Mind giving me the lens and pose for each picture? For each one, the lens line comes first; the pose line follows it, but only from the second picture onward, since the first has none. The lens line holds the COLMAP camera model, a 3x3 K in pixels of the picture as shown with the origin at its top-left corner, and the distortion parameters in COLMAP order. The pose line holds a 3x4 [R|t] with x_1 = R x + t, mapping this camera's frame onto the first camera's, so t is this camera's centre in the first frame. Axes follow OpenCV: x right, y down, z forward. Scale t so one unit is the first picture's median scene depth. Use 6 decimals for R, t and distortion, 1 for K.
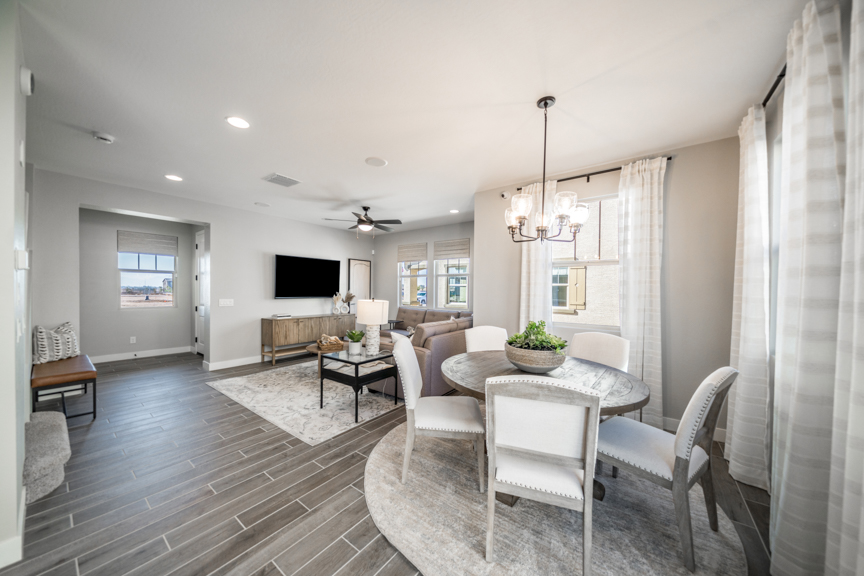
lens RADIAL K [[297.3, 0, 429.4], [0, 297.3, 292.9], [0, 0, 1]] dist [-0.010695, -0.000215]
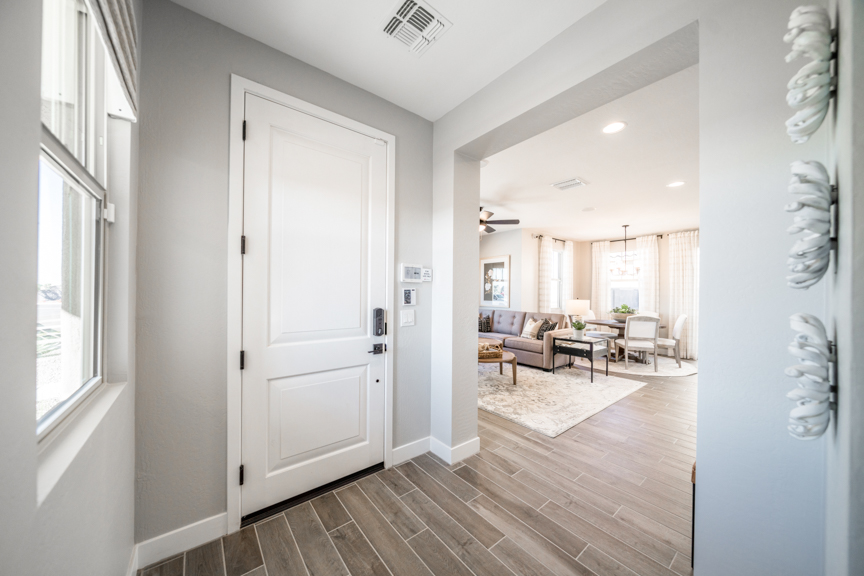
lens RADIAL K [[297.3, 0, 429.9], [0, 297.3, 290.8], [0, 0, 1]] dist [-0.010695, -0.000215]
pose [[0.249334, -0.003220, 0.968412, -1.559544], [-0.003673, 0.999984, 0.004270, -0.019843], [-0.968410, -0.004622, 0.249319, 1.178545]]
